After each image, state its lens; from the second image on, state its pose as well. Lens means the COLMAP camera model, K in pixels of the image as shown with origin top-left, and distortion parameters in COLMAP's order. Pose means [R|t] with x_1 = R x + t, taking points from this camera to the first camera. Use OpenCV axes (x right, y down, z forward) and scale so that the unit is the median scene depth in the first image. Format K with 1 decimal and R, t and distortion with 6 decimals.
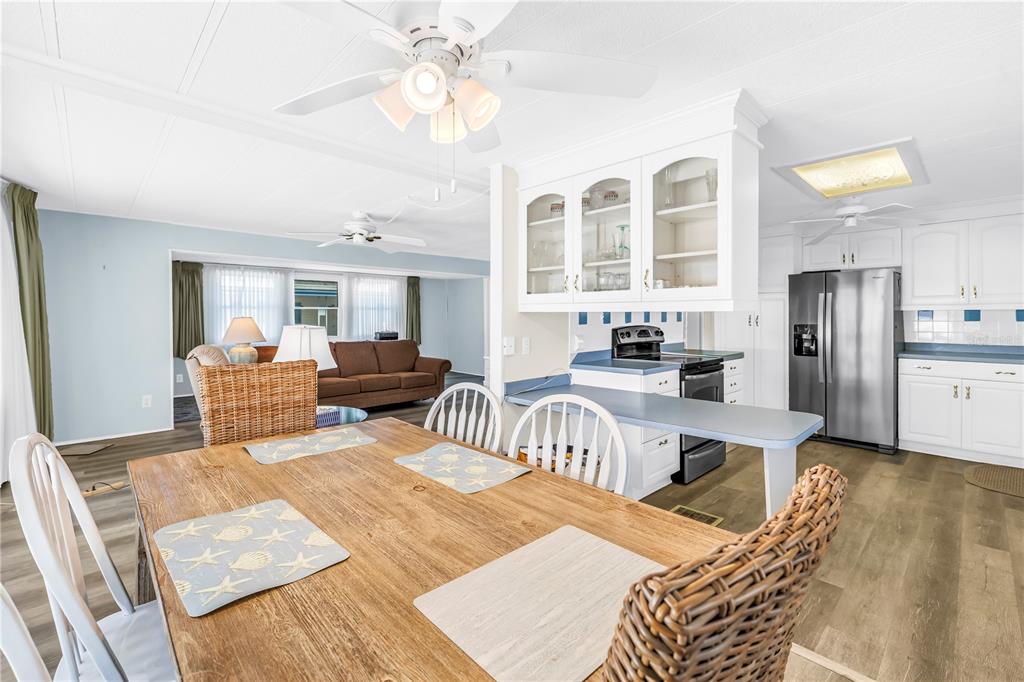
lens RADIAL K [[447.9, 0, 514.3], [0, 447.9, 321.6], [0, 0, 1]] dist [-0.003017, -0.000389]
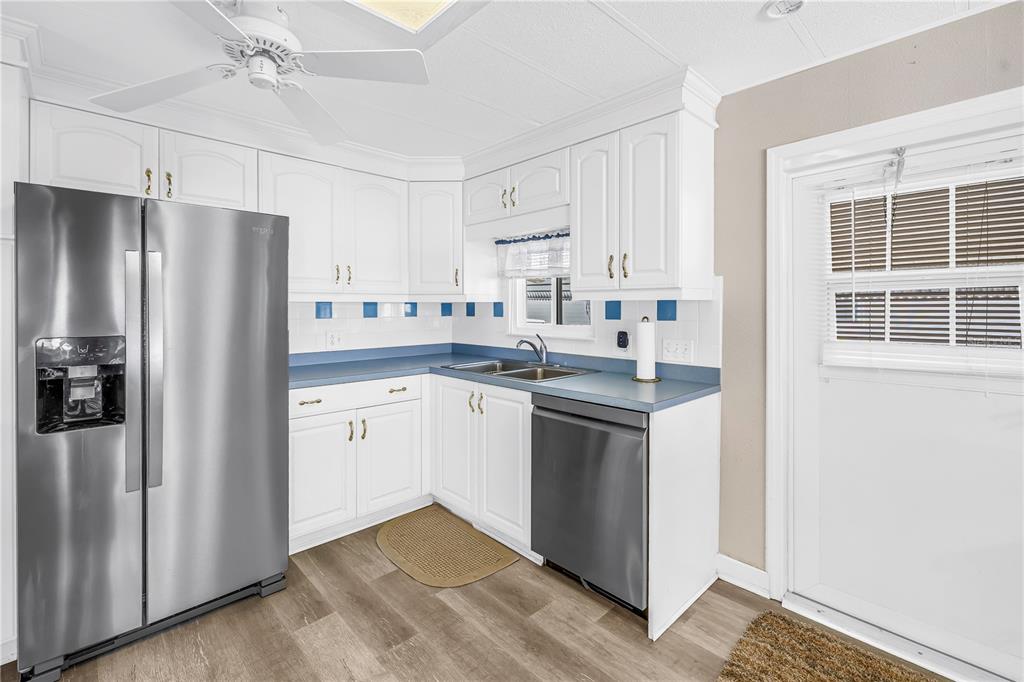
lens RADIAL K [[454.5, 0, 535.0], [0, 454.5, 308.6], [0, 0, 1]] dist [0.000006, 0.000134]
pose [[-0.010358, -0.000547, 0.999946, 0.334763], [0.009924, 0.999951, 0.000649, -0.013282], [-0.999897, 0.009930, -0.010352, 0.720090]]
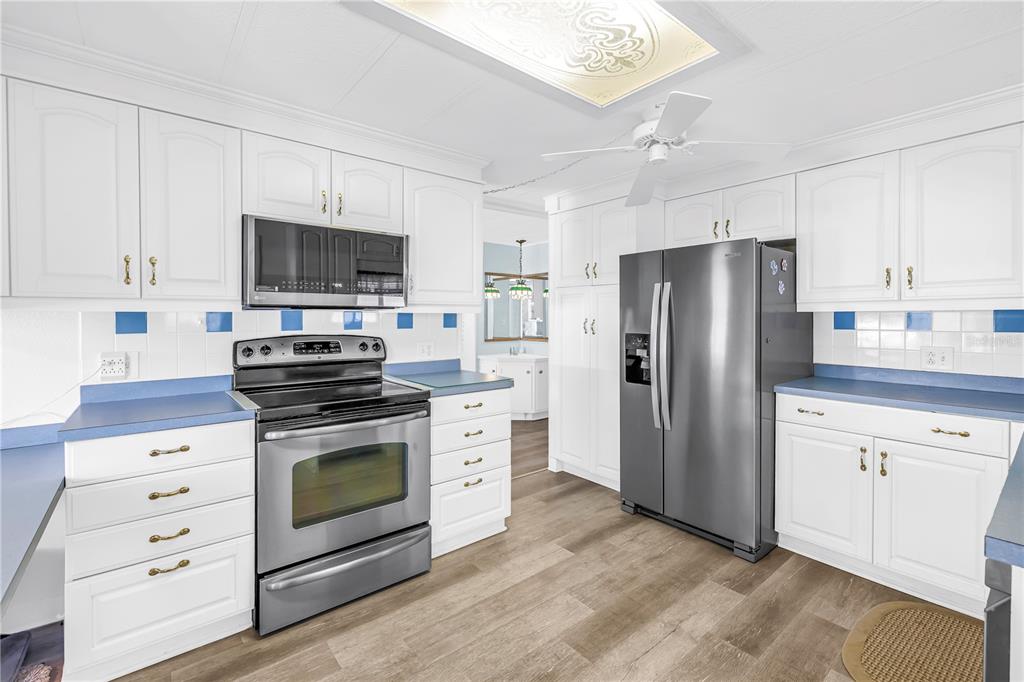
lens RADIAL K [[450.9, 0, 512.0], [0, 450.9, 321.5], [0, 0, 1]] dist [0.011643, -0.000027]
pose [[0.996564, 0.004457, -0.082711, 0.583658], [-0.004335, 0.999989, 0.001657, -0.011651], [0.082718, -0.001292, 0.996572, 0.393061]]
